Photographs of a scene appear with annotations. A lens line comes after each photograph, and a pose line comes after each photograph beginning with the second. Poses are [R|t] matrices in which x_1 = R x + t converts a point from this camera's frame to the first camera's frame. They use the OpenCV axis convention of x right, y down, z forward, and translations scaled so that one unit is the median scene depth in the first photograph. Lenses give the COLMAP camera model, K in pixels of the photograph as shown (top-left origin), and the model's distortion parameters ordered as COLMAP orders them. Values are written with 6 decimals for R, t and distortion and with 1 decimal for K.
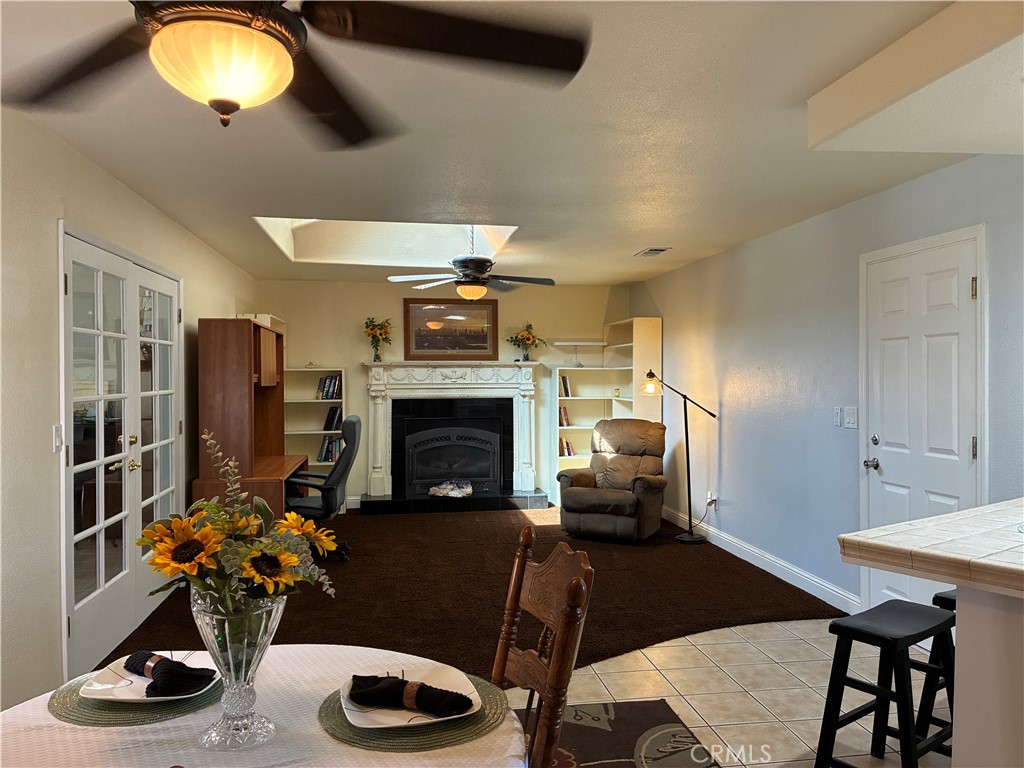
lens RADIAL K [[767.9, 0, 513.2], [0, 767.9, 383.9], [0, 0, 1]] dist [0.055124, -0.040155]
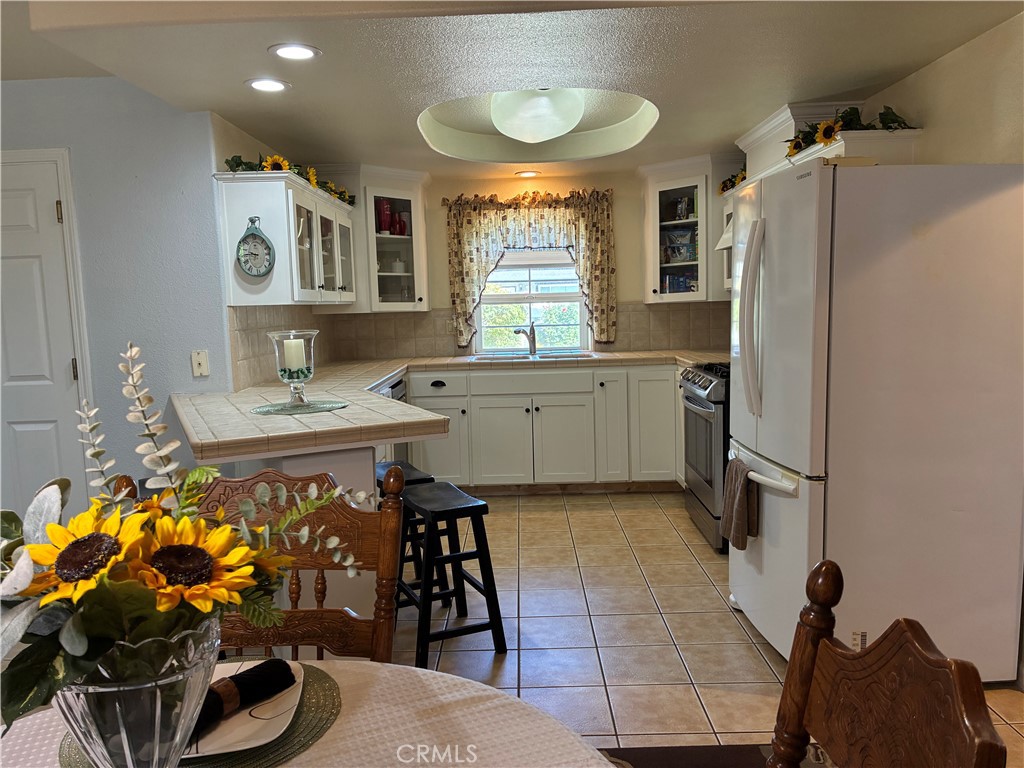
lens RADIAL K [[767.9, 0, 512.9], [0, 767.9, 388.9], [0, 0, 1]] dist [0.055124, -0.040155]
pose [[0.152330, -0.115410, 0.981568, -0.340462], [0.038182, 0.993104, 0.110841, 0.015625], [-0.987592, 0.020594, 0.155686, 0.261950]]
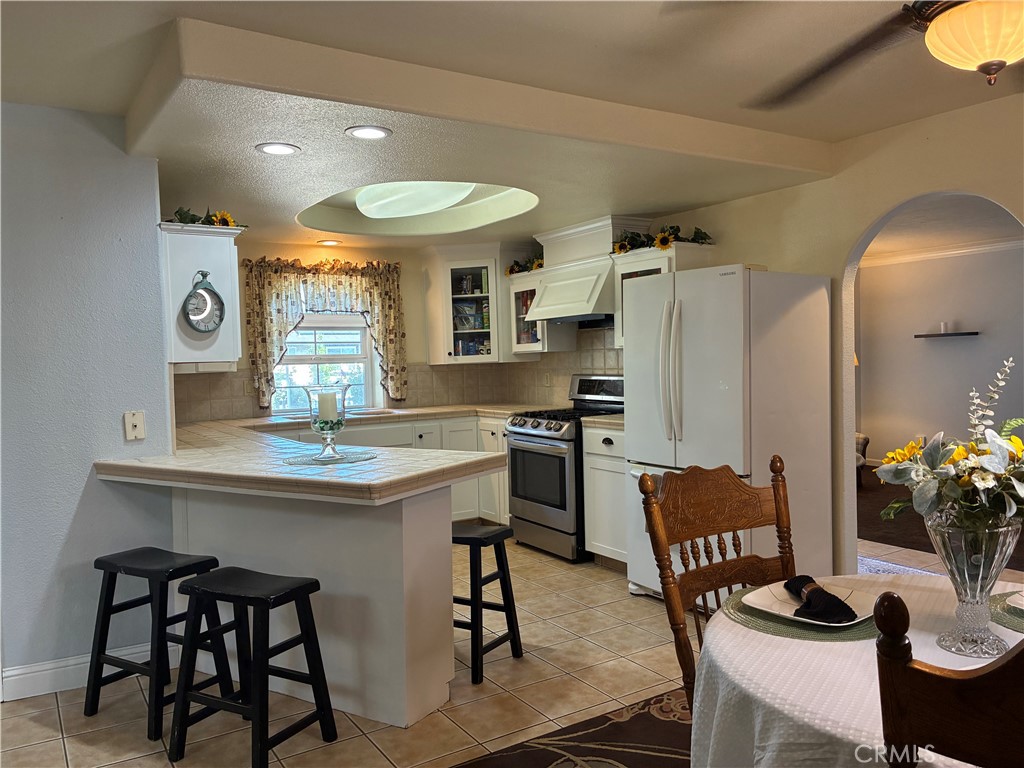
lens RADIAL K [[767.9, 0, 512.3], [0, 767.9, 388.9], [0, 0, 1]] dist [0.055124, -0.040155]
pose [[-0.405232, -0.026079, 0.913842, -0.435553], [0.035344, 0.998399, 0.044165, 0.011072], [-0.913530, 0.050196, -0.403662, 0.824406]]
